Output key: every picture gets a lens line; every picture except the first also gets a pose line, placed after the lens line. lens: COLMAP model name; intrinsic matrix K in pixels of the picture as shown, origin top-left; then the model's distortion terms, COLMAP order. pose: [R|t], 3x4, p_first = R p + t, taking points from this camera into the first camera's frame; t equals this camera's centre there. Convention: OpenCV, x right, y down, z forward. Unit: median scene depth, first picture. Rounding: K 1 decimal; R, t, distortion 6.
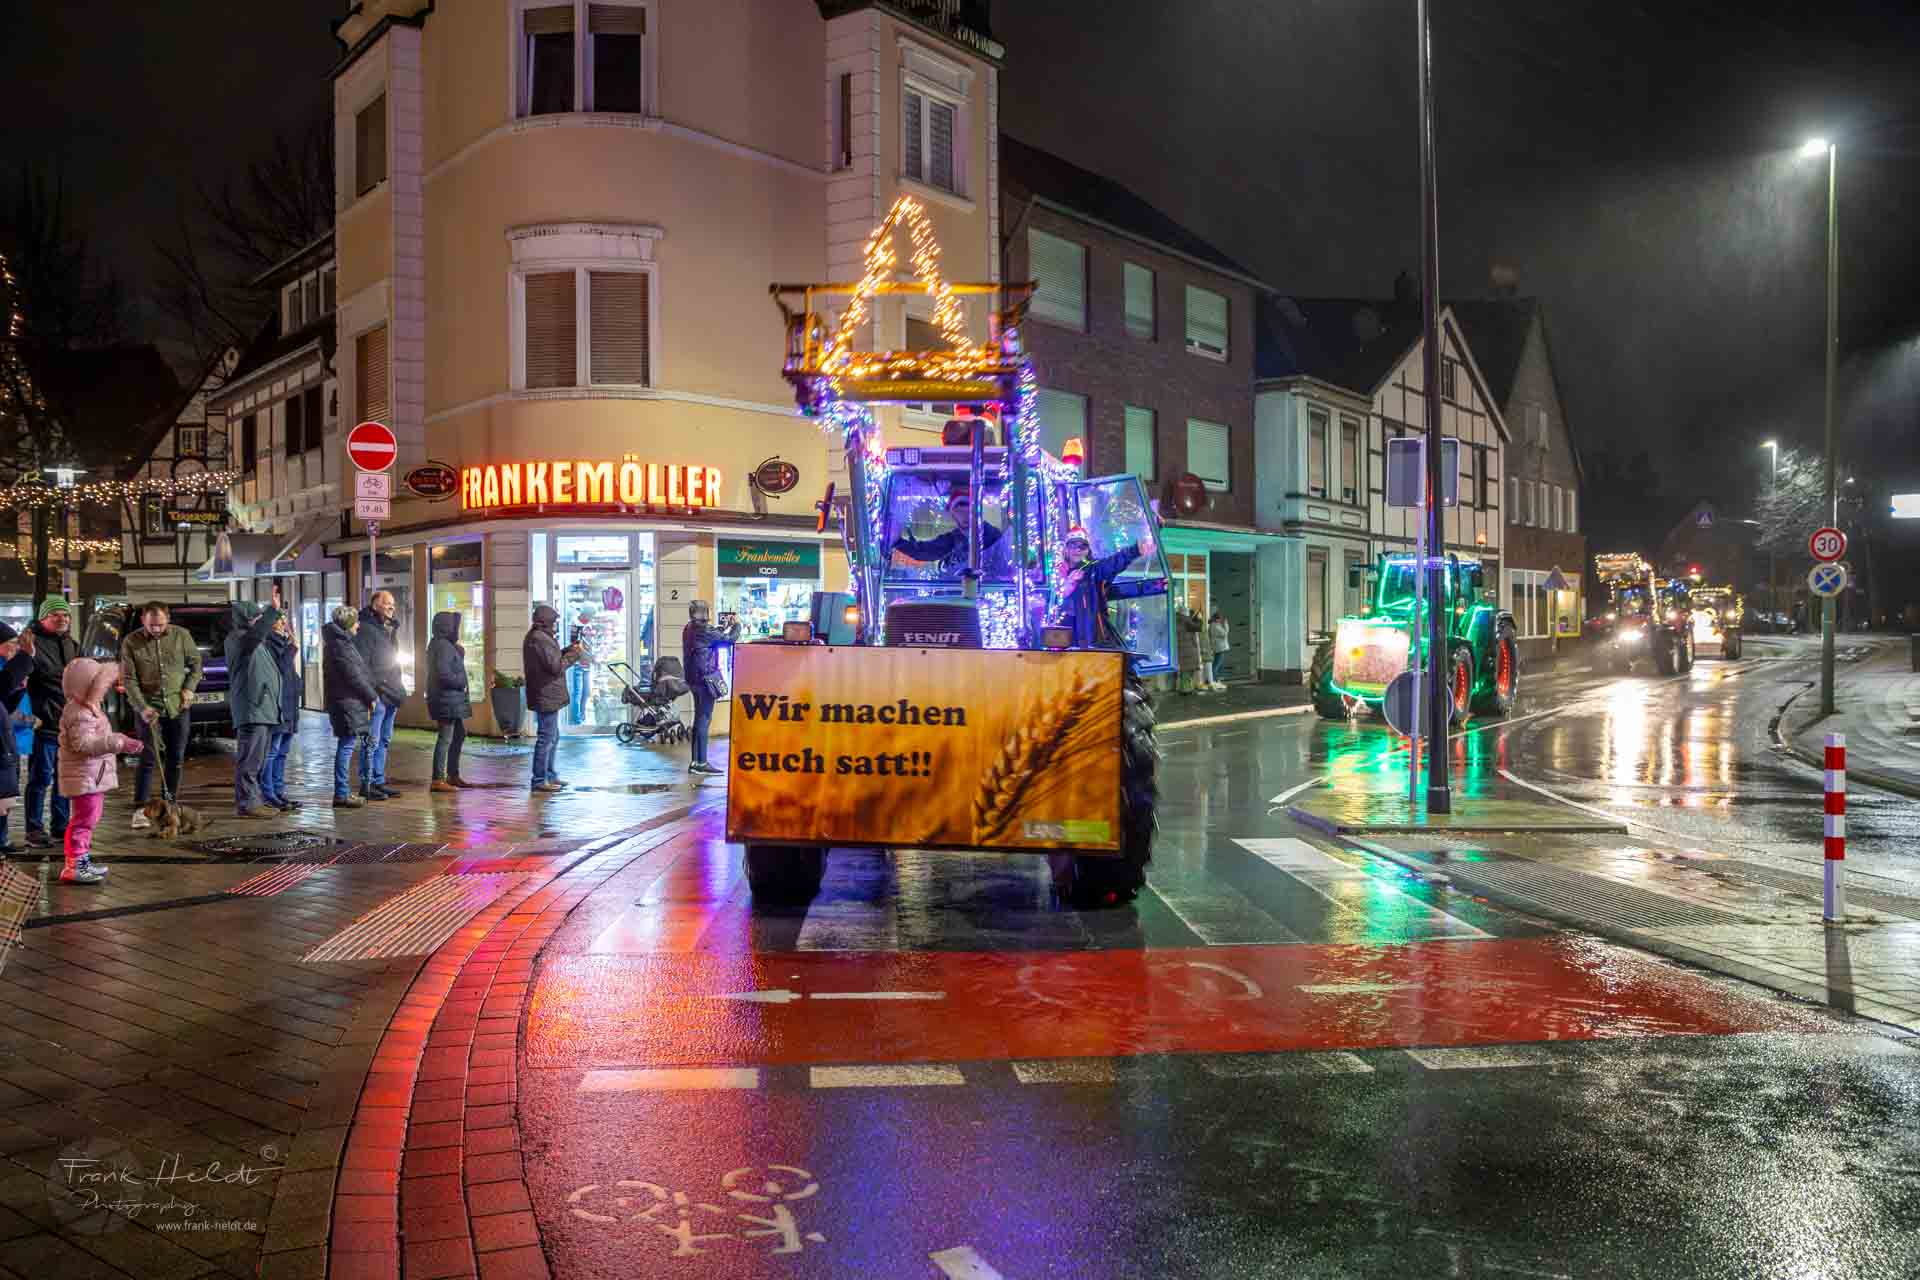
lens RADIAL K [[1578.3, 0, 939.7], [0, 1578.3, 643.3], [0, 0, 1]] dist [-0.118809, 0.144878]
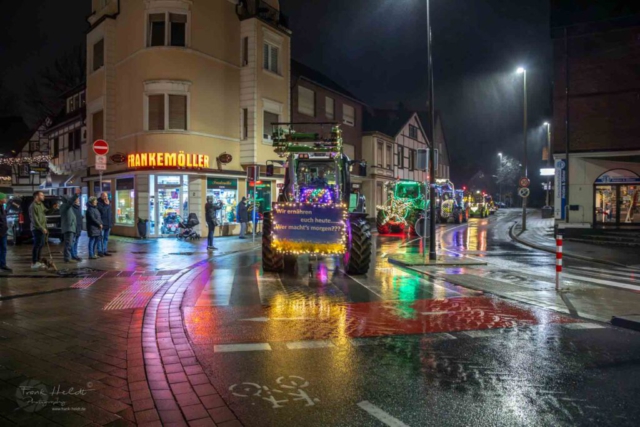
lens RADIAL K [[466.8, 0, 303.2], [0, 466.8, 212.1], [0, 0, 1]] dist [-0.135587, 0.097188]
pose [[0.995205, 0.003137, 0.097765, -0.035956], [-0.003581, 0.999984, 0.004370, 0.001417], [-0.097750, -0.004700, 0.995200, 0.019462]]
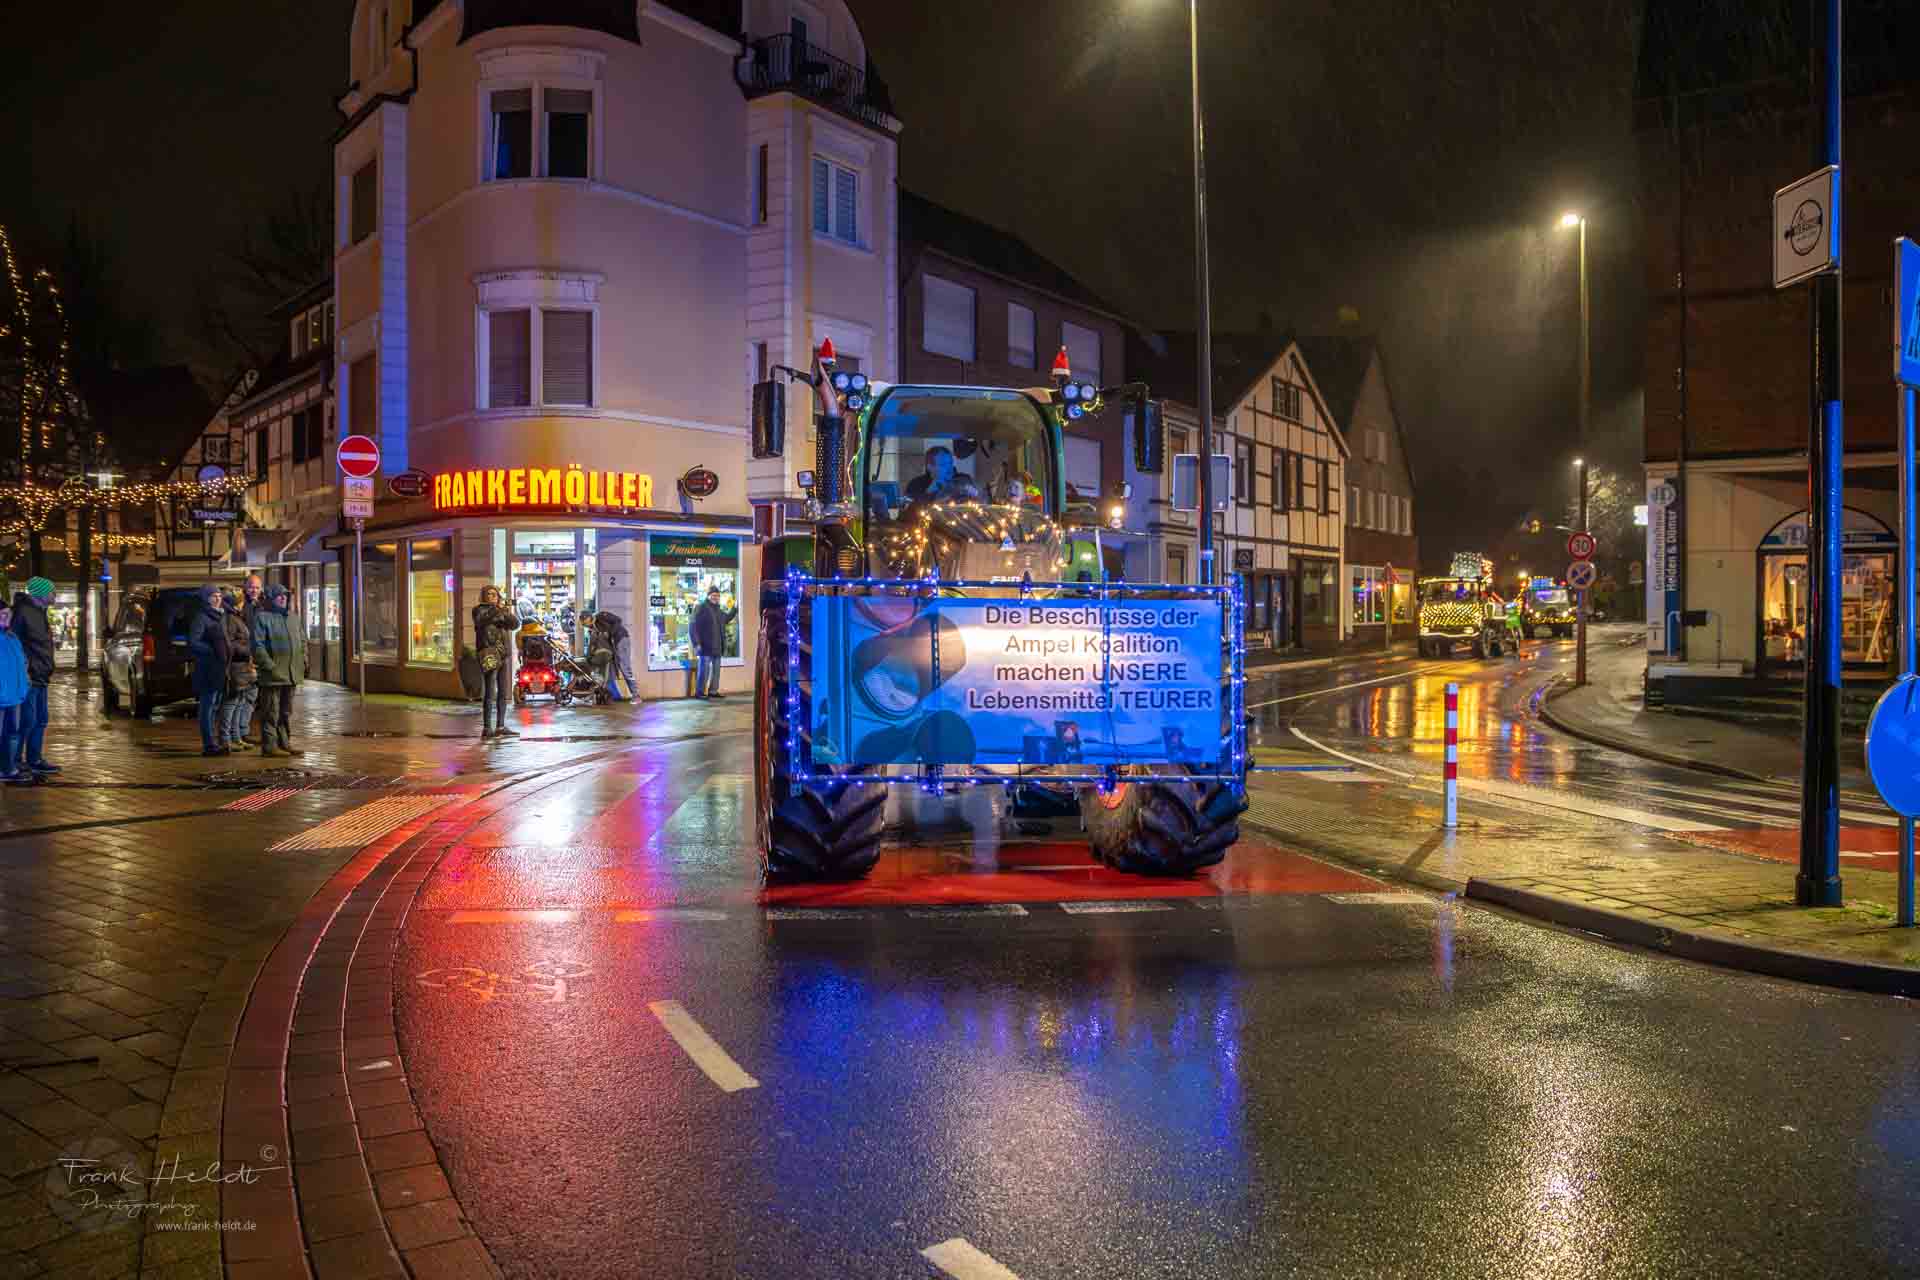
lens RADIAL K [[1396.3, 0, 960.0], [0, 1396.3, 640.0], [0, 0, 1]] dist [-0.149046, 0.107362]
pose [[0.998738, 0.002545, 0.050163, 0.040690], [-0.002881, 0.999974, 0.006636, 0.005969], [-0.050145, -0.006772, 0.998719, -0.060171]]
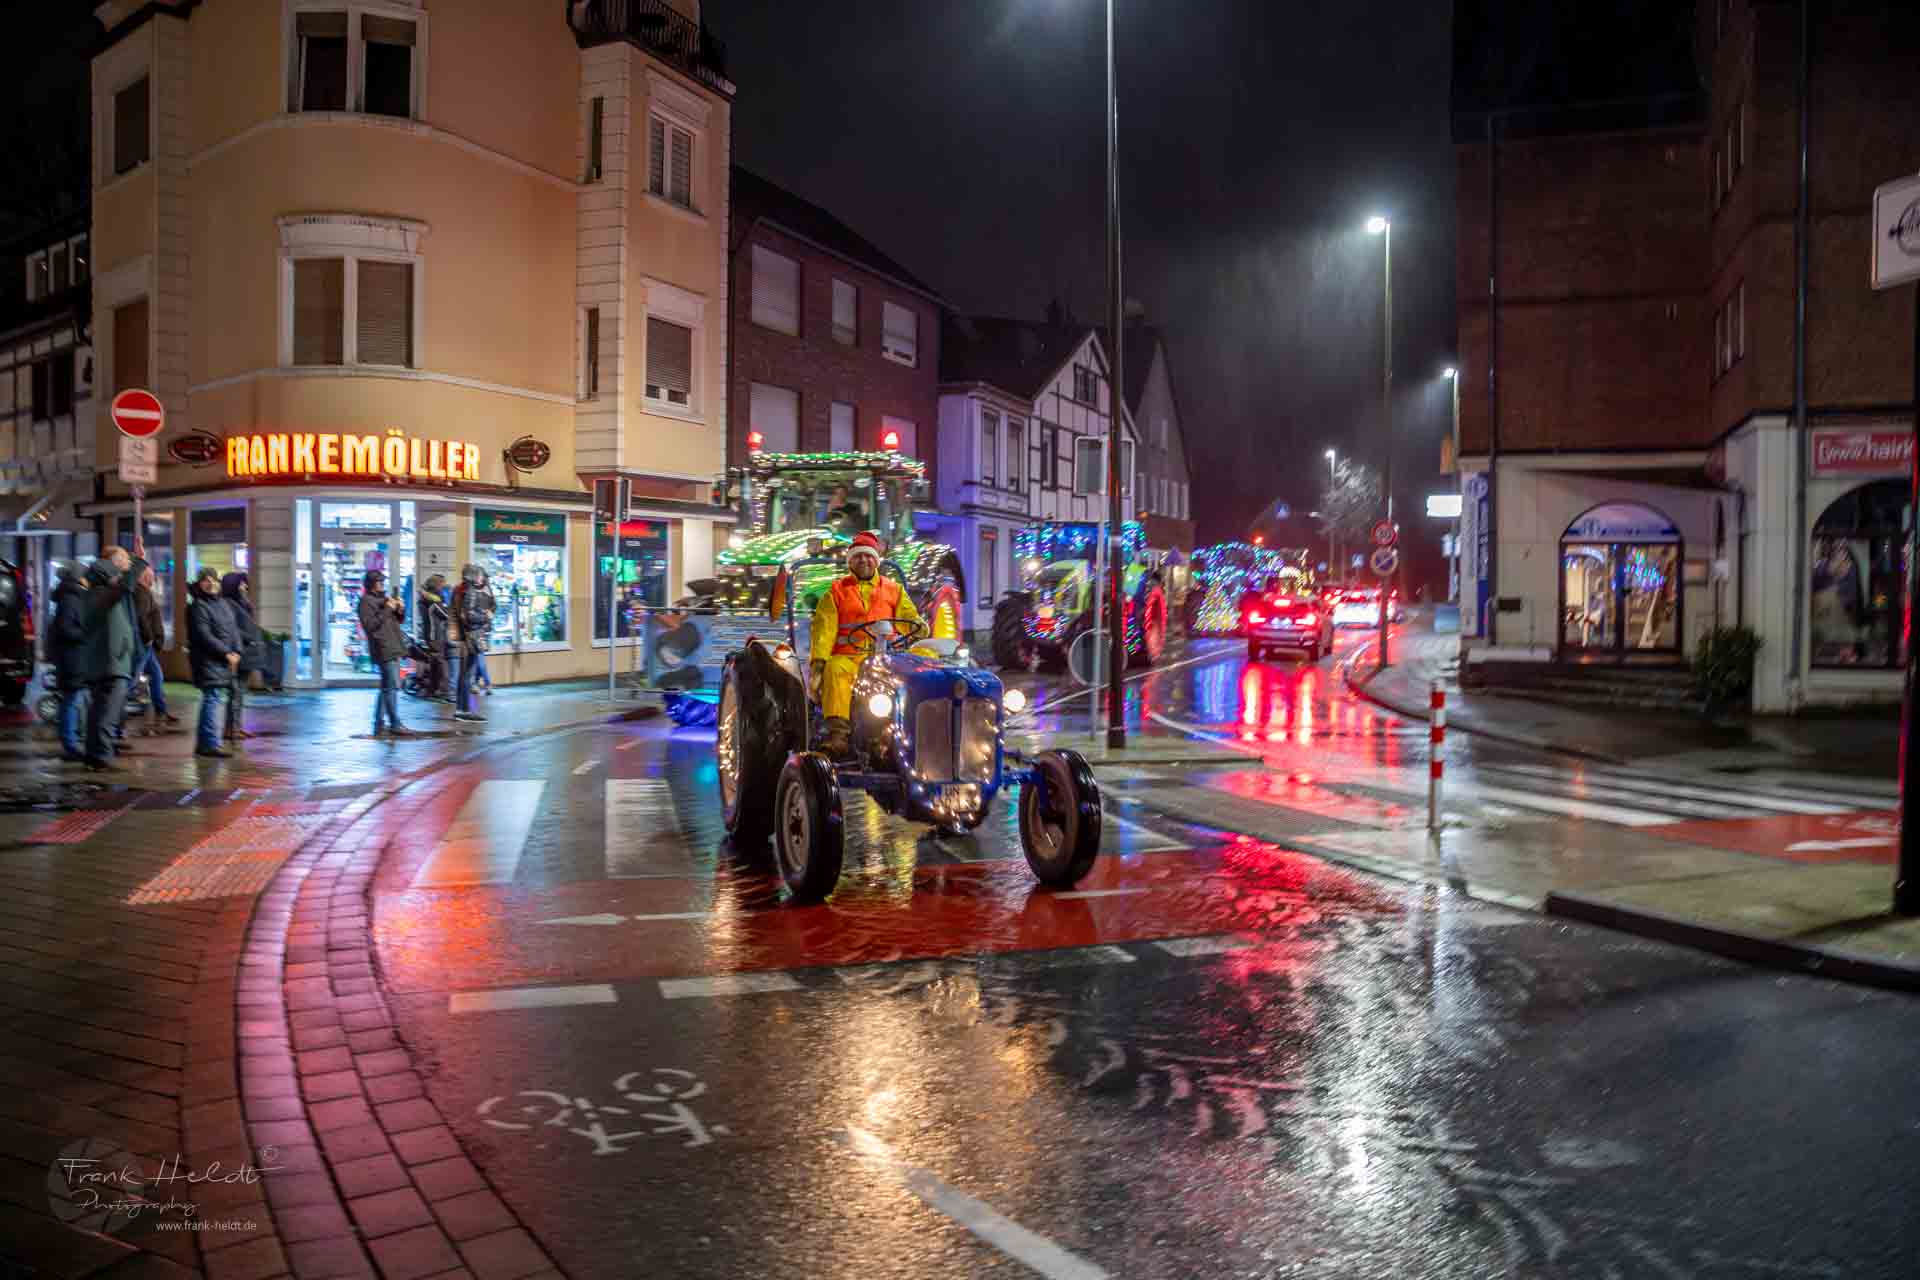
lens RADIAL K [[1359.6, 0, 986.6], [0, 1359.6, 616.1], [0, 0, 1]] dist [-0.141206, 0.101031]
pose [[0.968580, 0.006707, 0.248612, -0.024685], [-0.008342, 0.999950, 0.005524, 0.000713], [-0.248562, -0.007425, 0.968587, 0.004470]]
